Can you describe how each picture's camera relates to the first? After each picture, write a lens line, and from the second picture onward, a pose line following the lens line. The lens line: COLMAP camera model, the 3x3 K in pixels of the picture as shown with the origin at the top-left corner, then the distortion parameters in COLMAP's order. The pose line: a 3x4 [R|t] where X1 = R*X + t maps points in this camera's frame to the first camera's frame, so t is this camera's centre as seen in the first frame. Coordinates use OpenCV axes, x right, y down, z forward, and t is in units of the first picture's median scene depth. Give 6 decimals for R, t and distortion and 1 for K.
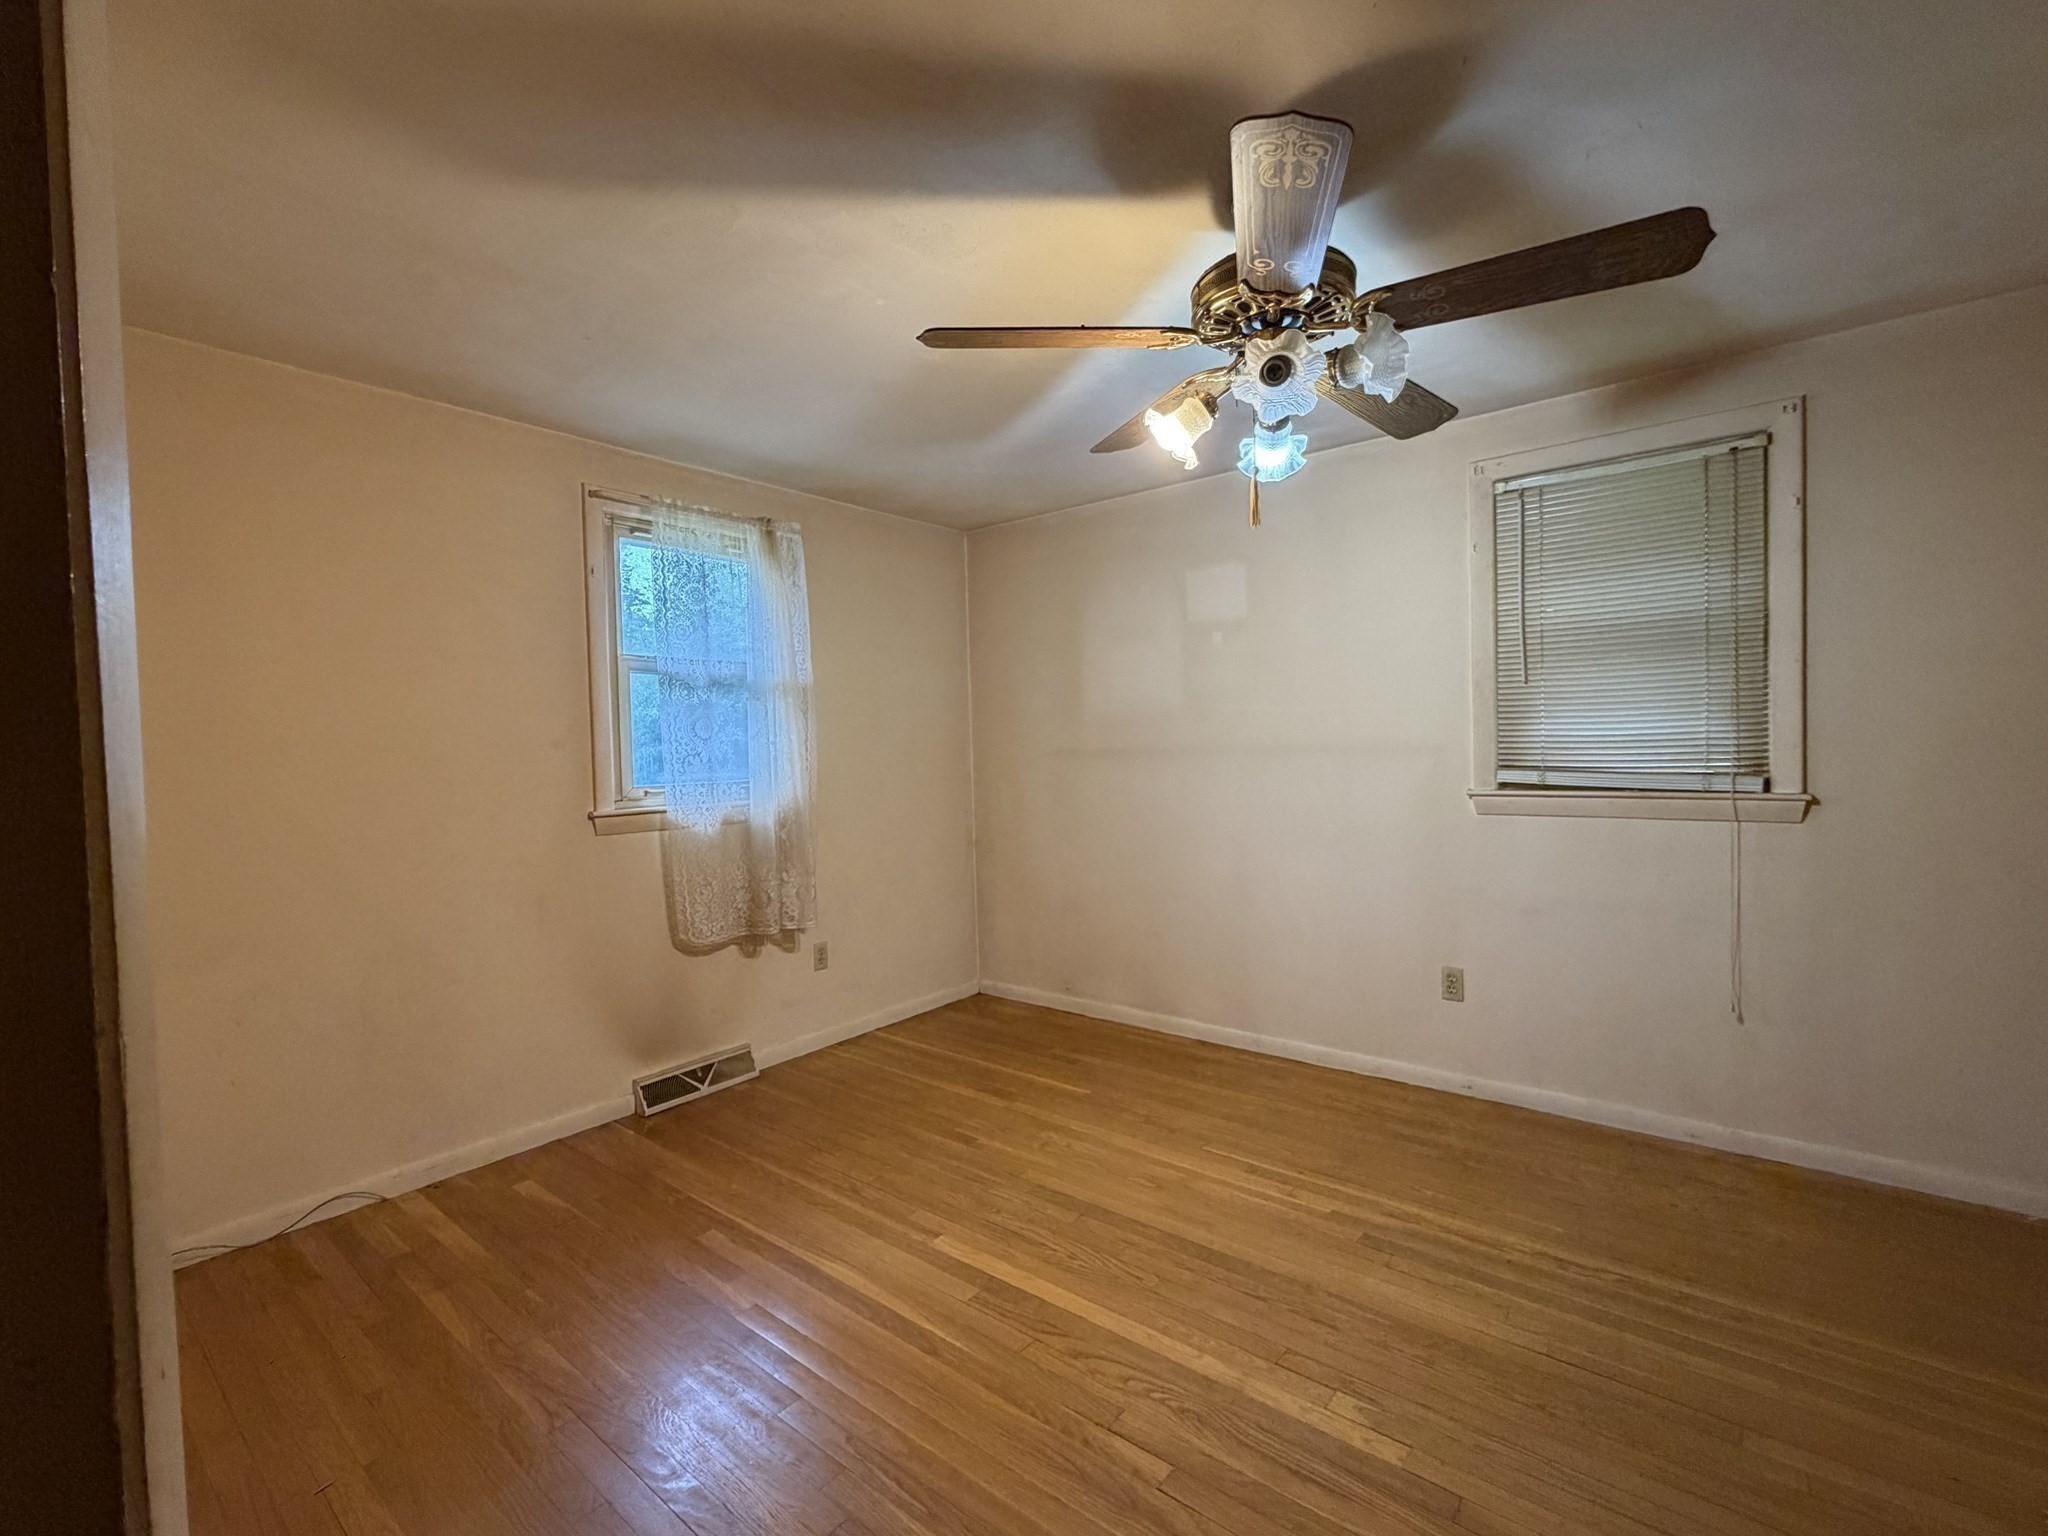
lens RADIAL K [[901.6, 0, 1024.1], [0, 901.6, 768.7], [0, 0, 1]] dist [0.004955, 0.000109]
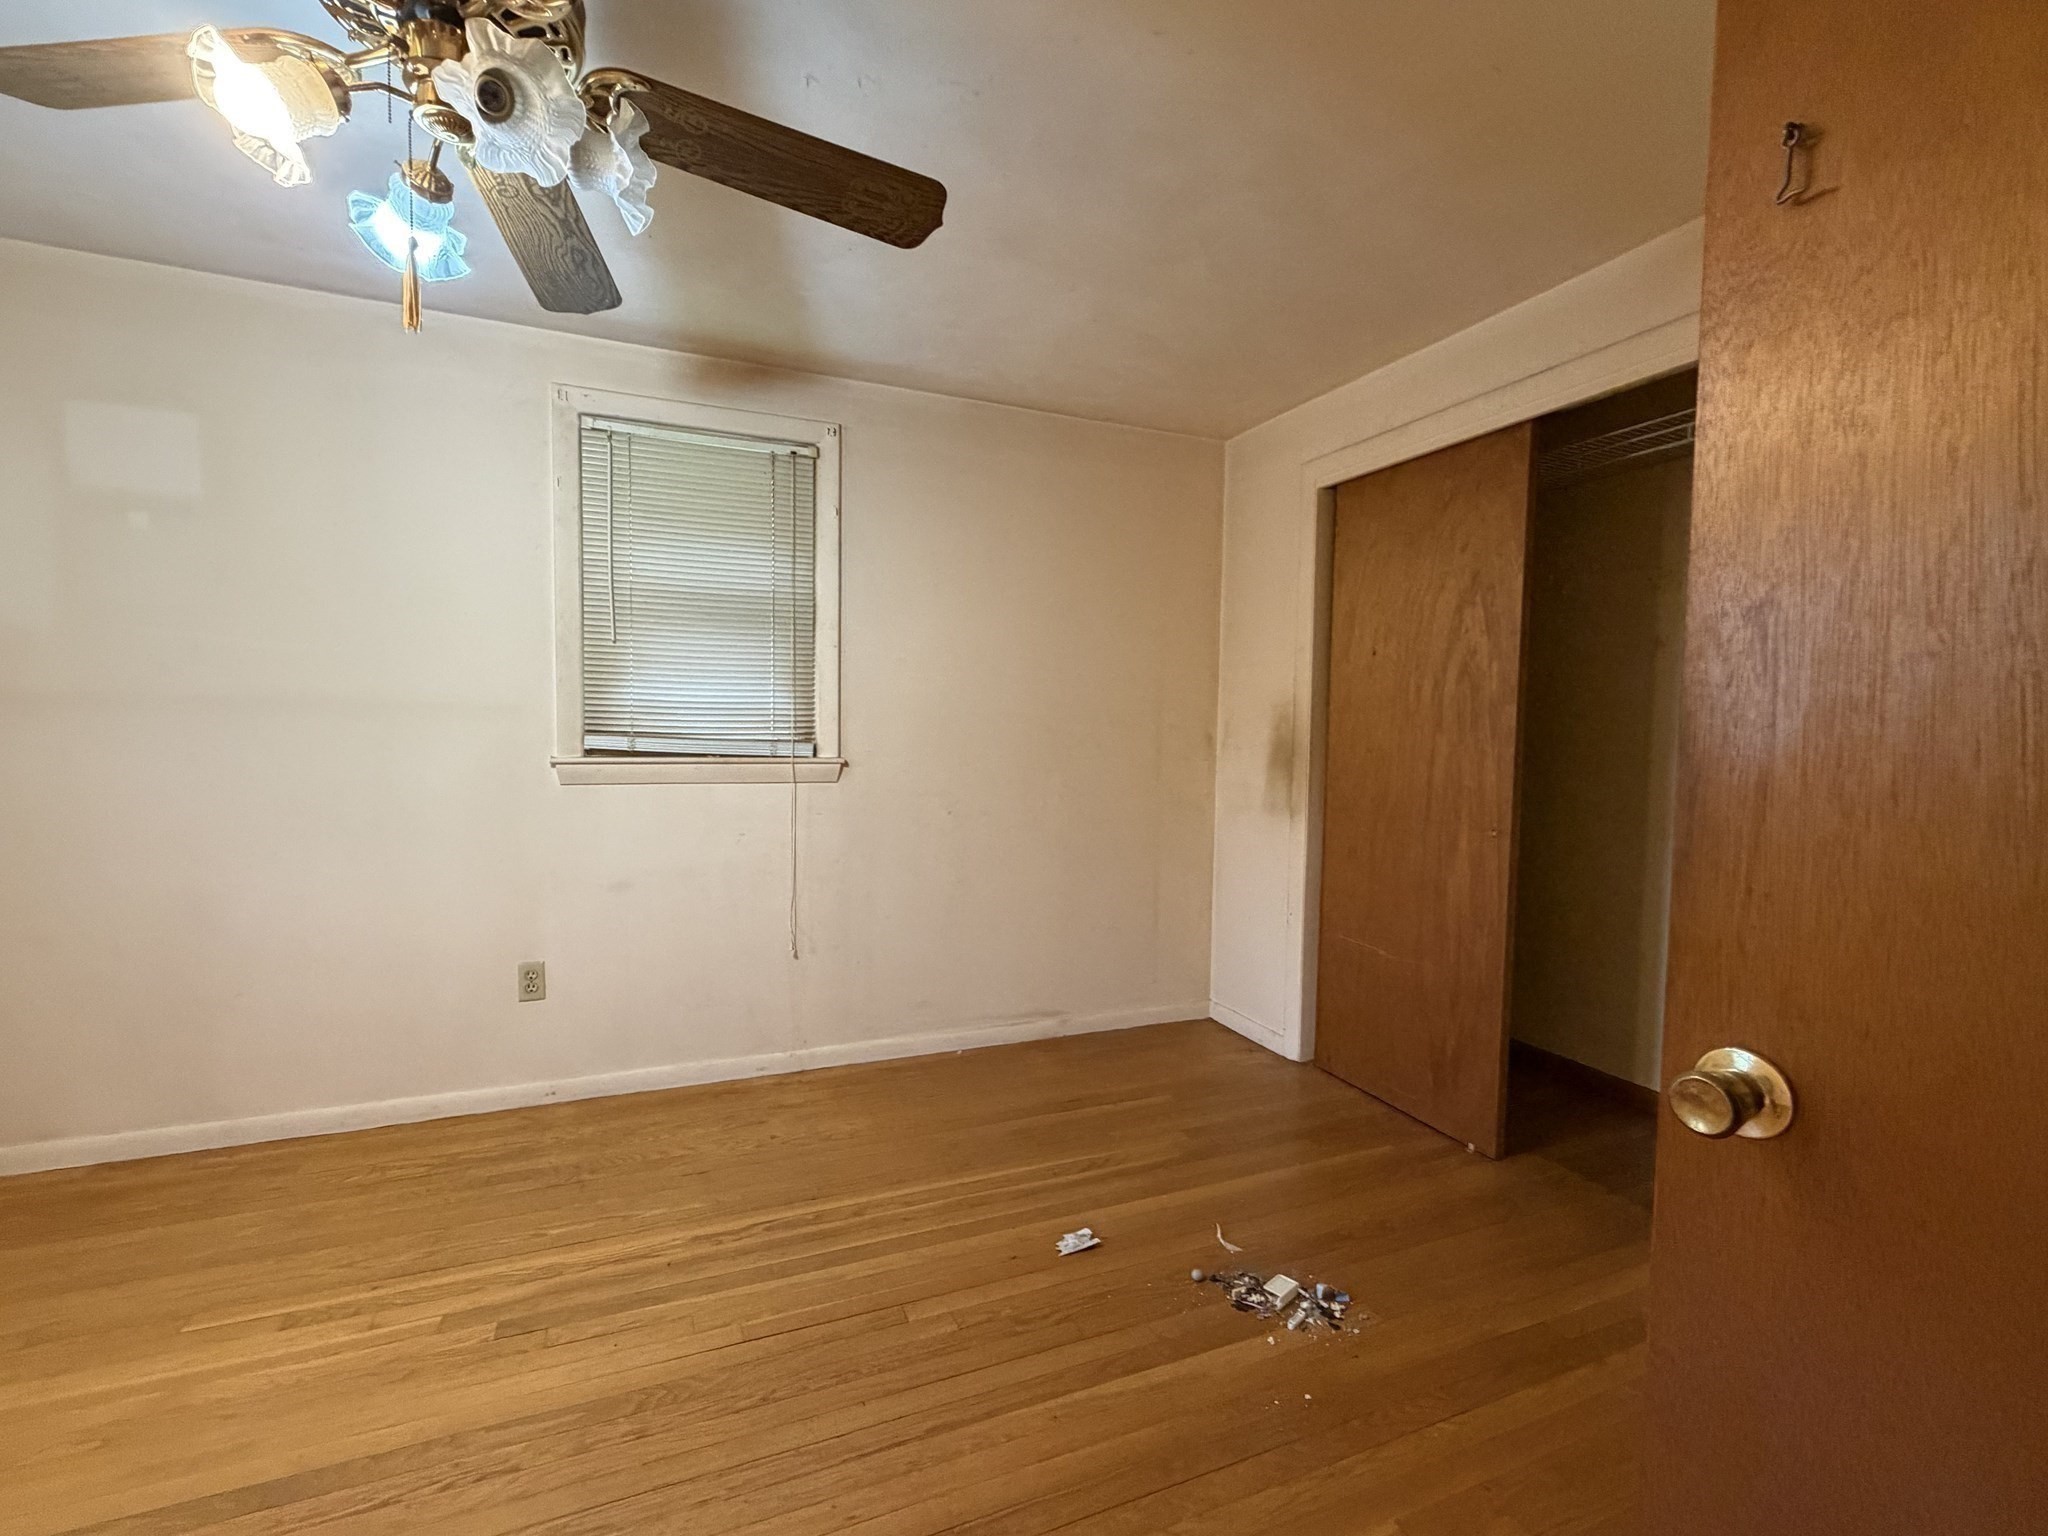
lens RADIAL K [[901.6, 0, 1023.6], [0, 901.6, 770.5], [0, 0, 1]] dist [0.004955, 0.000109]
pose [[0.472294, -0.012249, 0.881356, -0.076935], [-0.003961, 0.999864, 0.016018, 0.023700], [-0.881432, -0.011056, 0.472181, 0.209672]]
